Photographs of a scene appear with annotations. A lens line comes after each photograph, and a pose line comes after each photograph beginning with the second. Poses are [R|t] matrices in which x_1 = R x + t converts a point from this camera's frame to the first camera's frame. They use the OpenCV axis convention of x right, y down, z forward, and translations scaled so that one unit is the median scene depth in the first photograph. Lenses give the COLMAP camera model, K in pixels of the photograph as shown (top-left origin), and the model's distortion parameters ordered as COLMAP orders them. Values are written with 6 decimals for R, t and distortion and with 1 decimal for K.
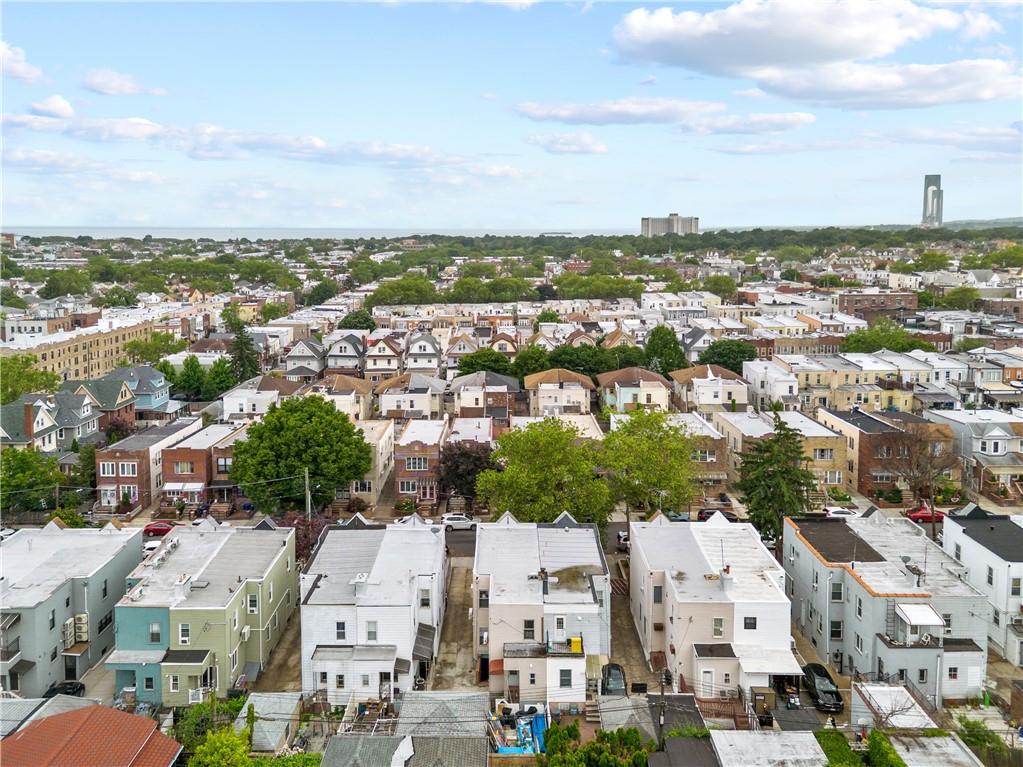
lens RADIAL K [[719.2, 0, 511.2], [0, 719.2, 359.3], [0, 0, 1]] dist [0.059732, -0.002279]
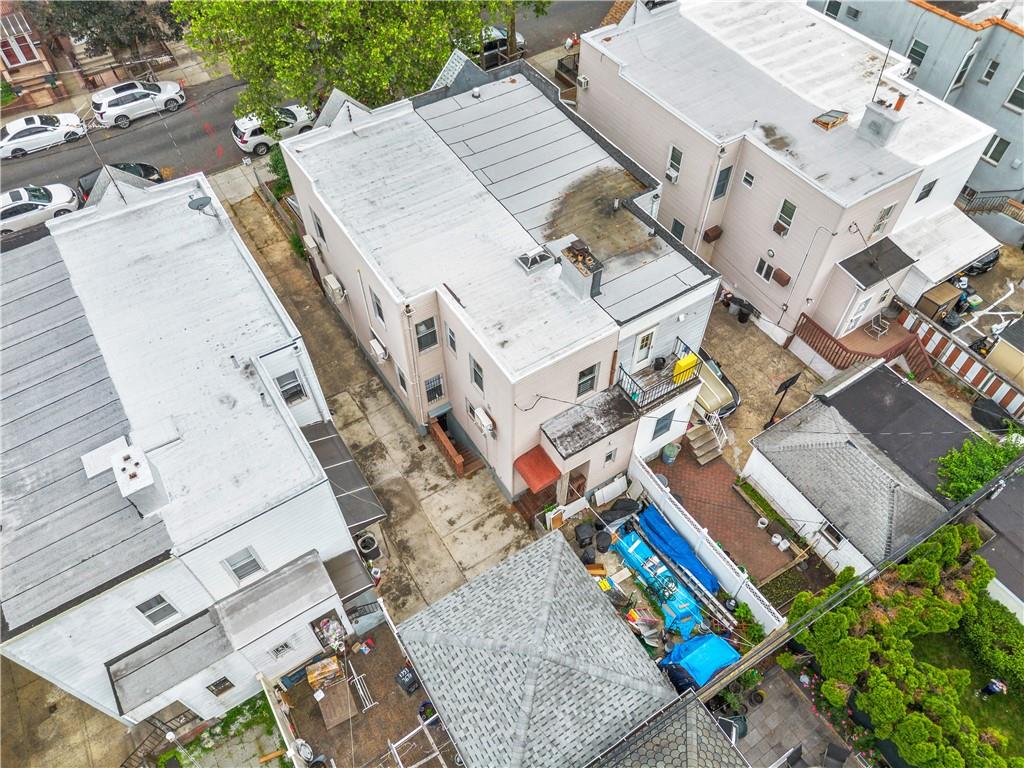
lens RADIAL K [[719.9, 0, 511.7], [0, 719.9, 359.8], [0, 0, 1]] dist [0.059732, -0.002279]
pose [[0.849360, -0.420089, 0.319549, -0.138205], [0.101351, 0.723963, 0.682353, 0.053034], [-0.517991, -0.547177, 0.657482, 0.680757]]
